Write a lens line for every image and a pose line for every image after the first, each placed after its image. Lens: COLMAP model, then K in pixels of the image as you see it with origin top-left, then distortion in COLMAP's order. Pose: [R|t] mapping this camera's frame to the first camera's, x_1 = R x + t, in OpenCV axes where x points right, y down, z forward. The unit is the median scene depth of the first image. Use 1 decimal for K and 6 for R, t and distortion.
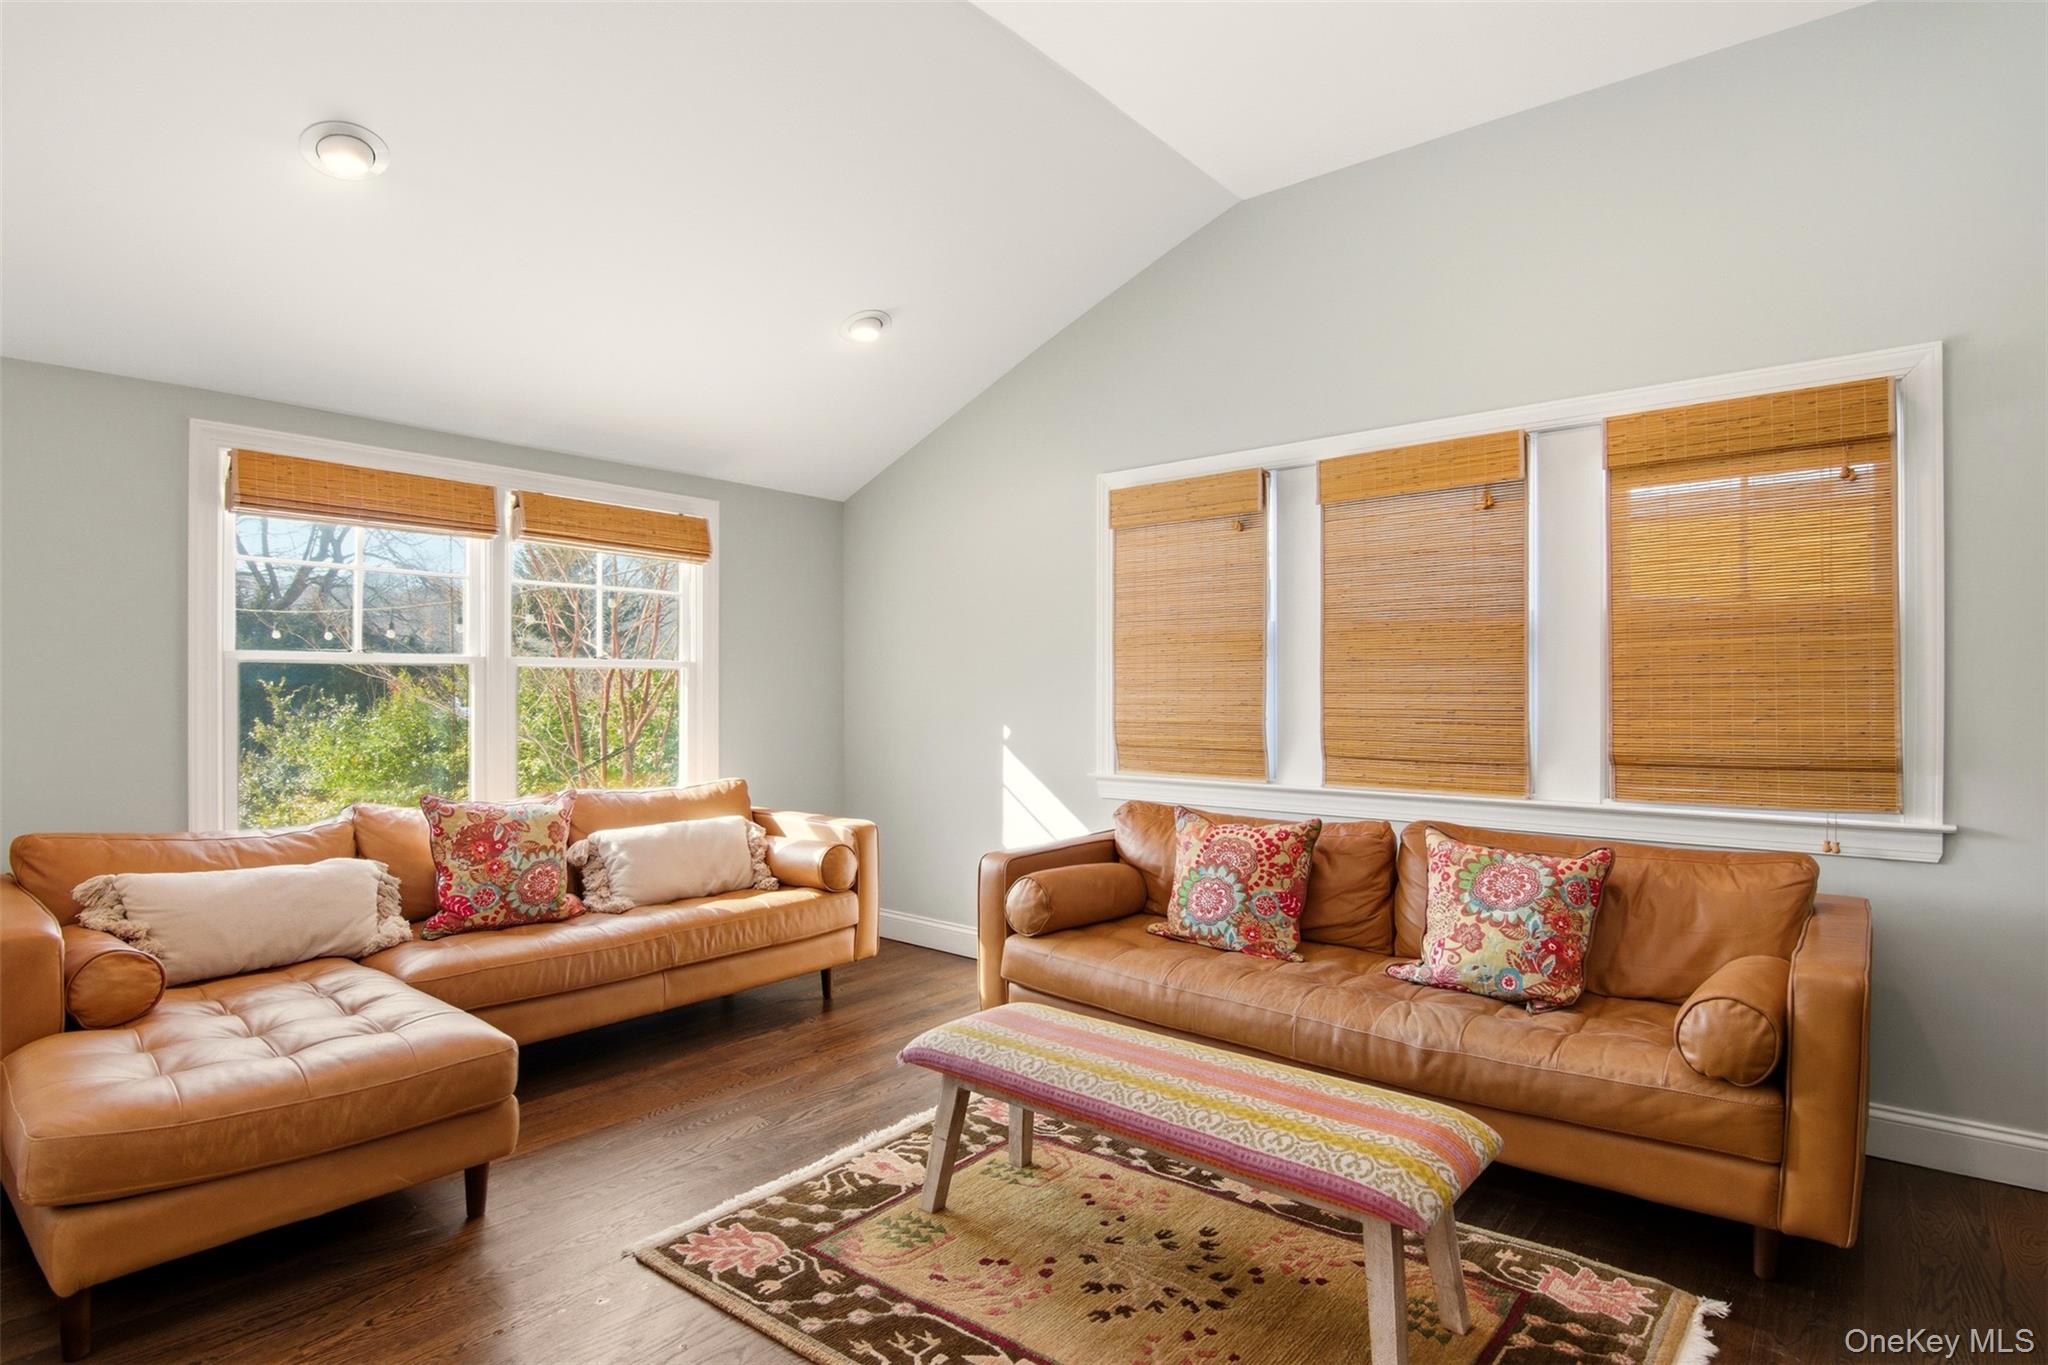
lens RADIAL K [[1079.6, 0, 1016.3], [0, 1079.6, 691.3], [0, 0, 1]] dist [0.001094, -0.009735]
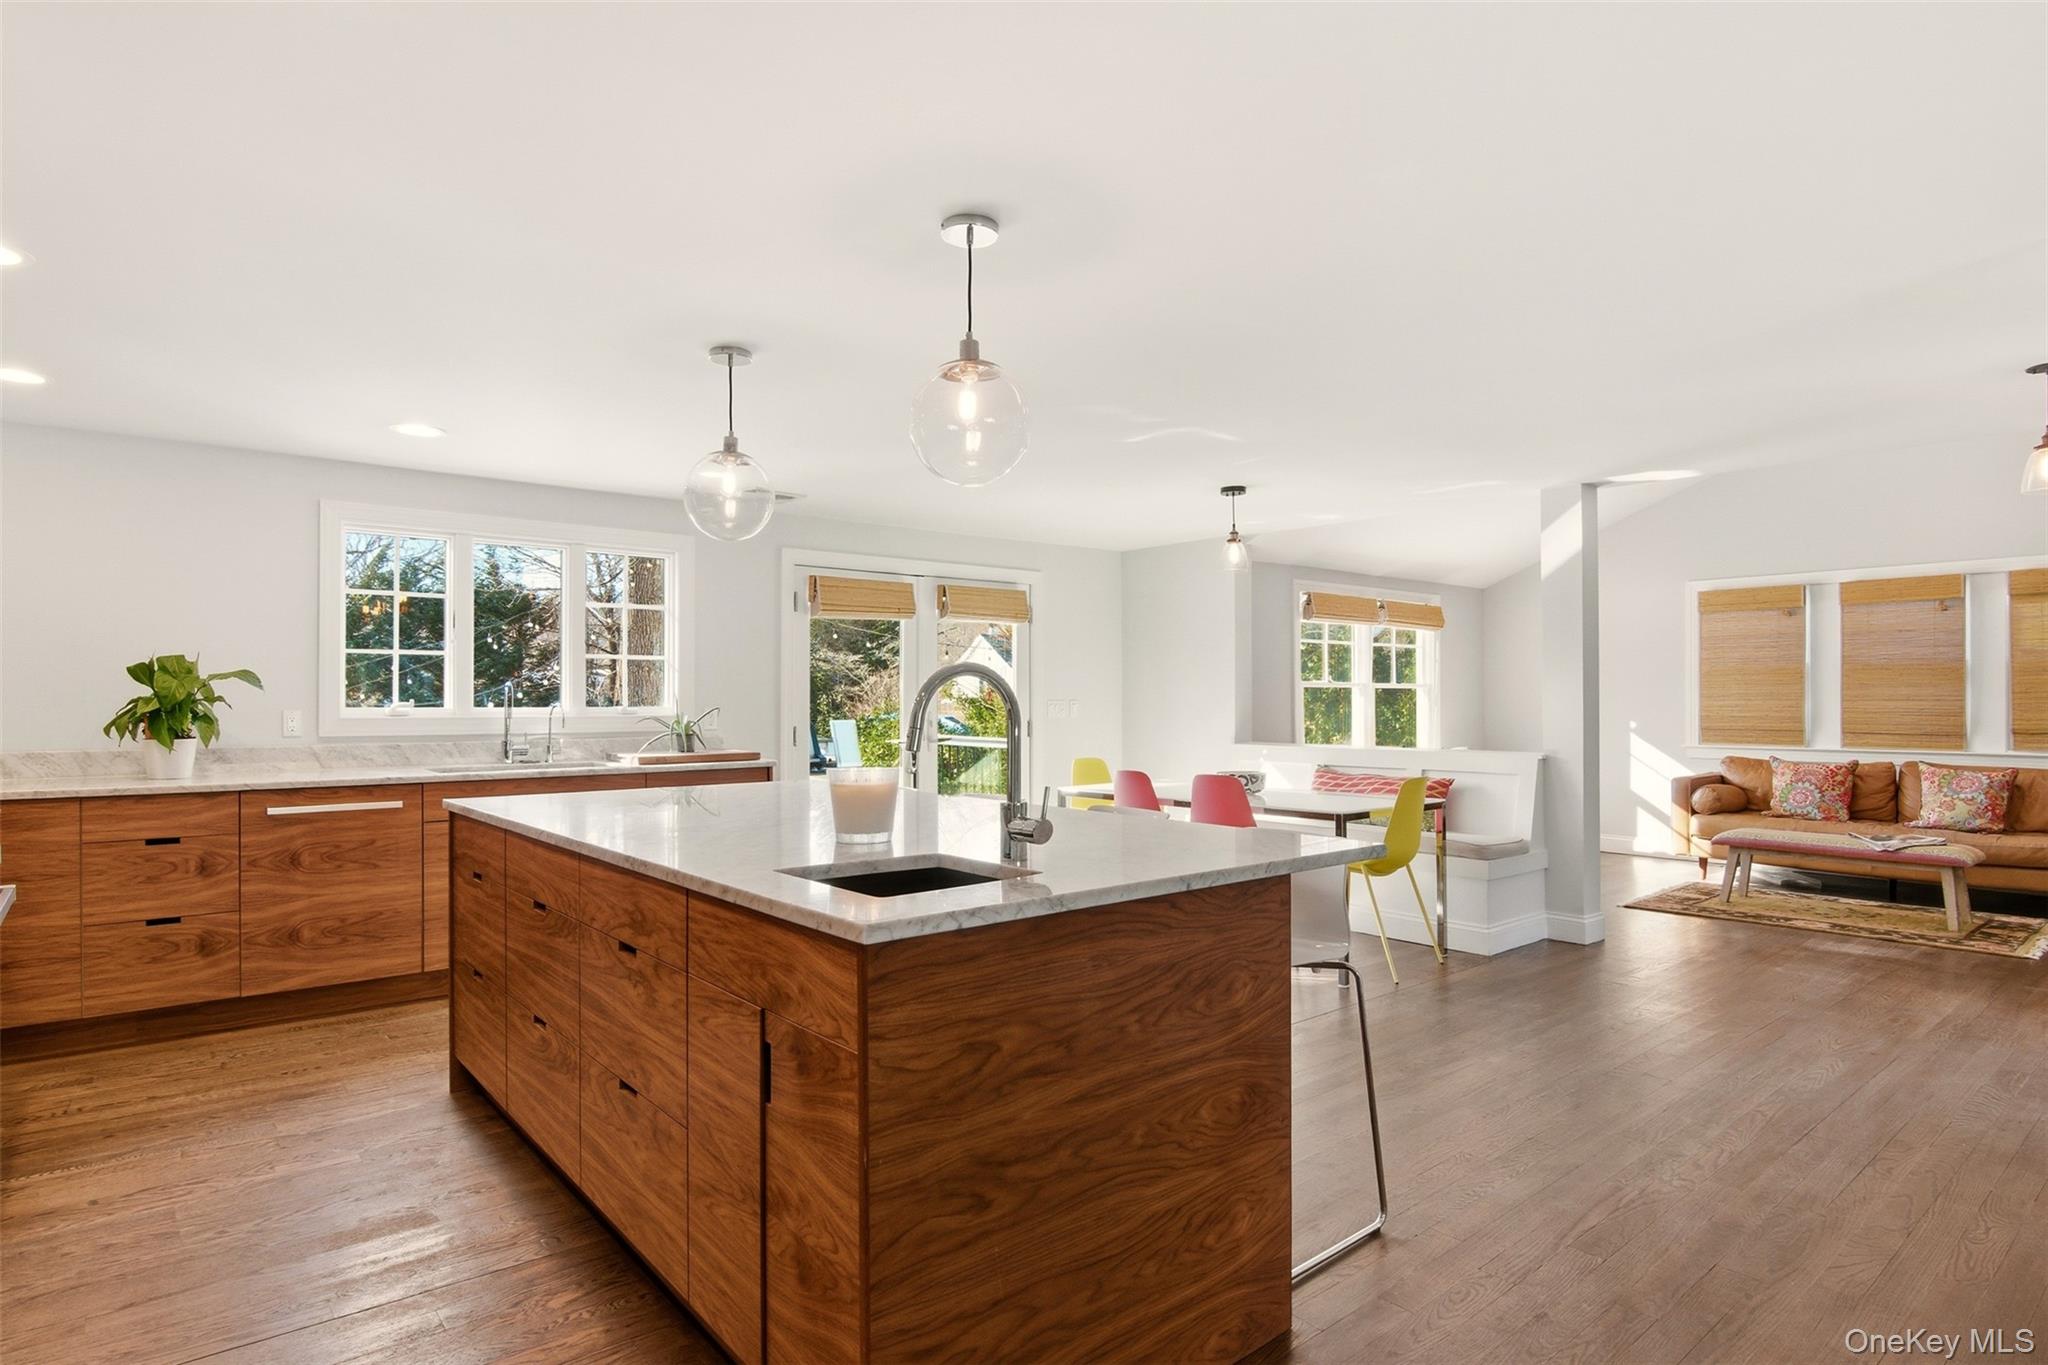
lens RADIAL K [[1103.7, 0, 1062.8], [0, 1103.7, 704.3], [0, 0, 1]] dist [-0.002096, -0.001496]
pose [[0.986219, -0.001840, -0.165438, -0.864460], [0.002652, 0.999985, 0.004691, -0.005460], [0.165427, -0.005065, 0.986209, -1.338039]]
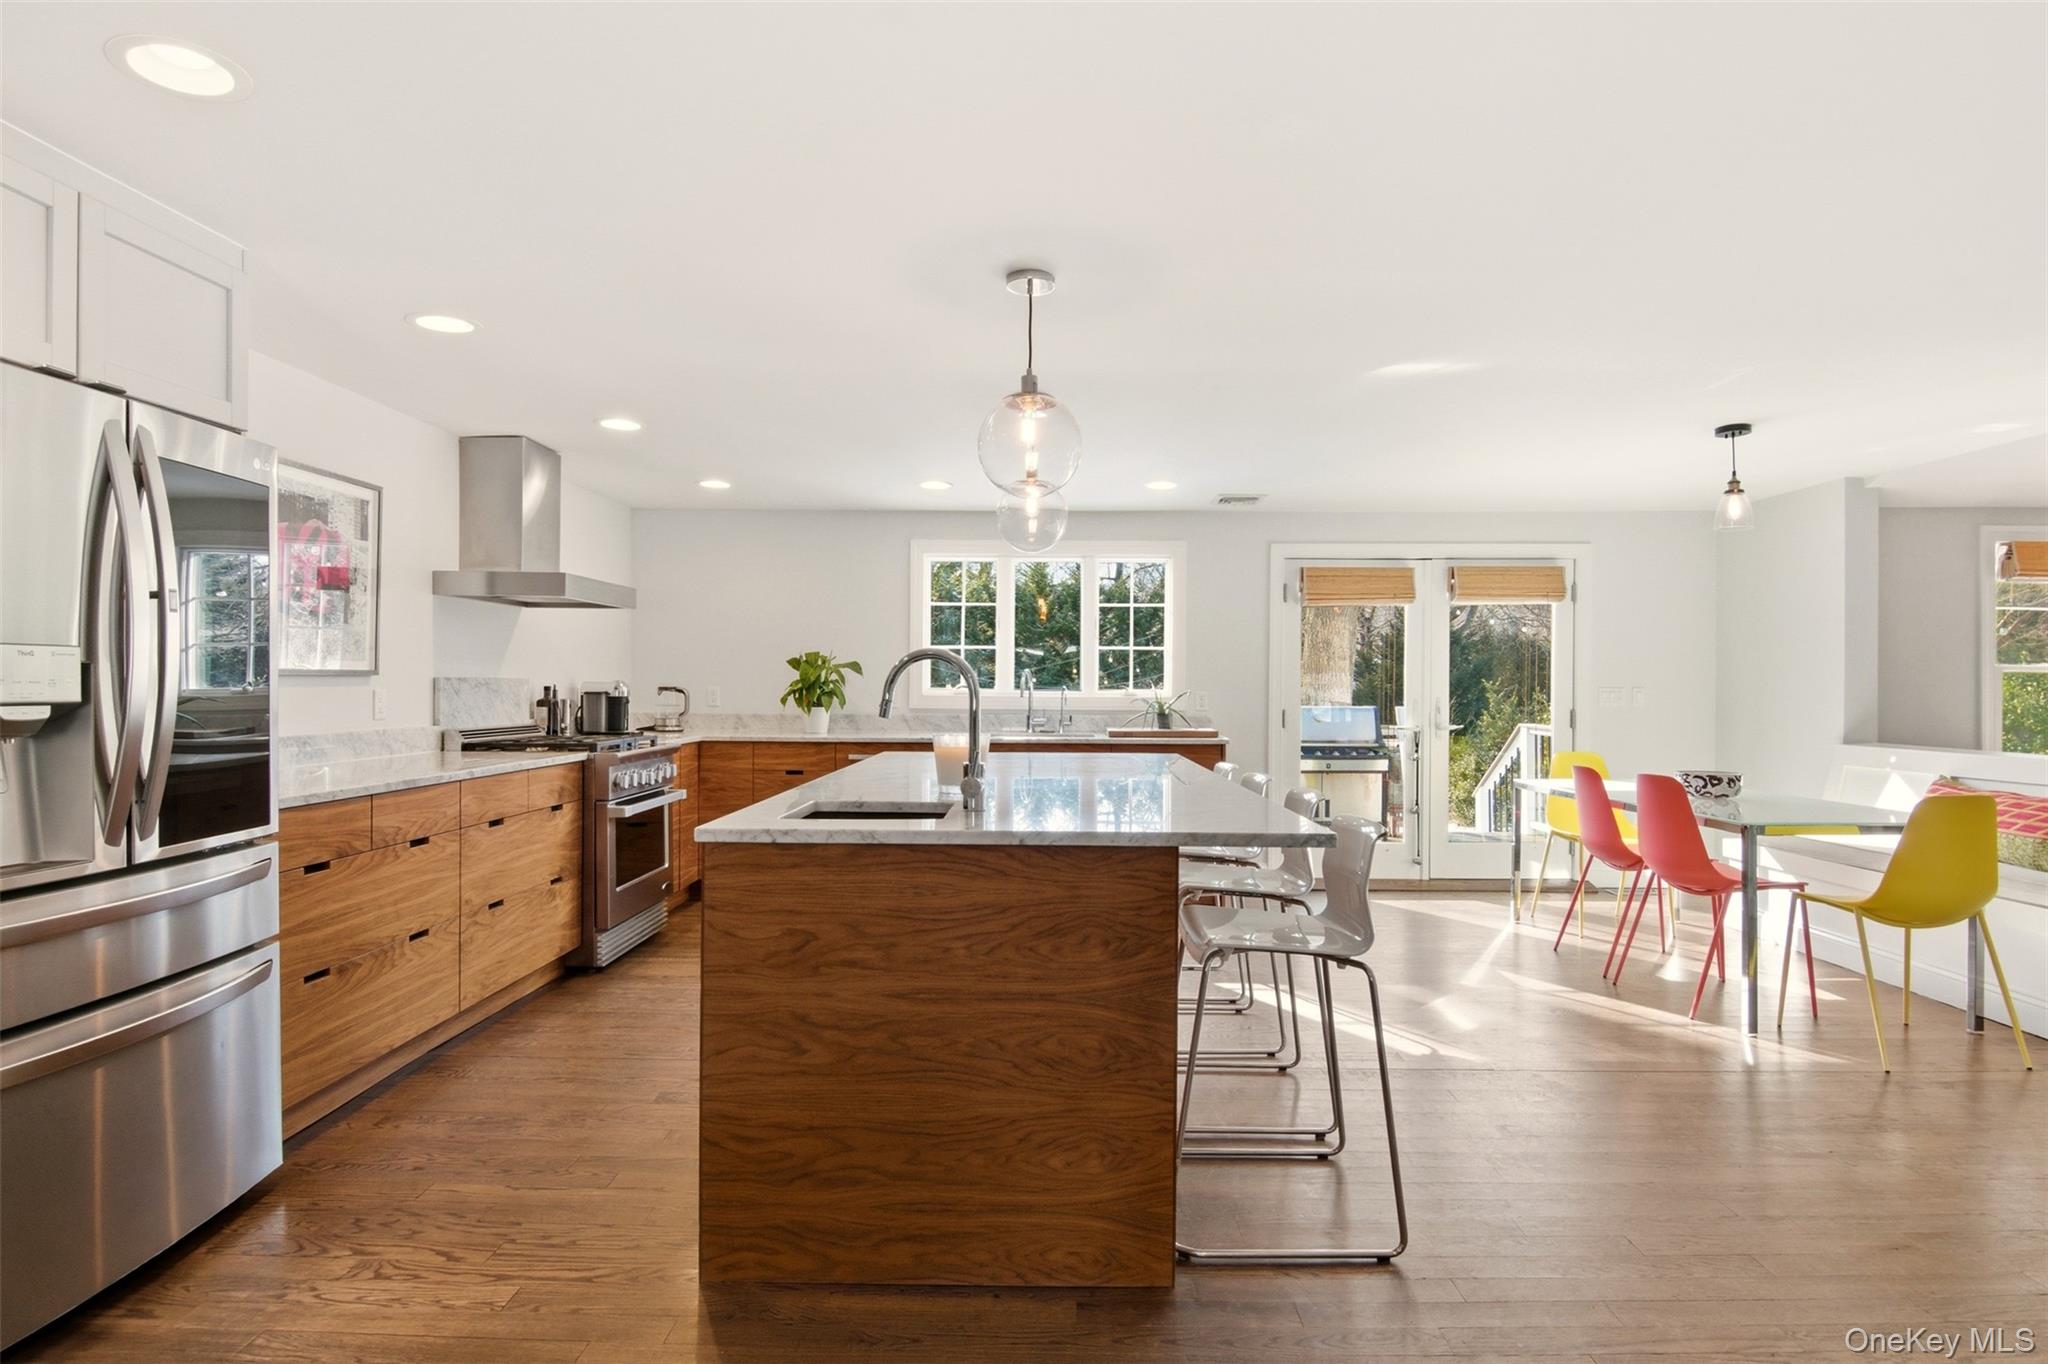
lens RADIAL K [[1079.6, 0, 1016.3], [0, 1079.6, 690.8], [0, 0, 1]] dist [0.001094, -0.009735]
pose [[0.621710, 0.006196, -0.783223, -0.397958], [-0.005495, 0.999979, 0.003549, 0.000502], [0.783228, 0.002097, 0.621731, -1.163859]]
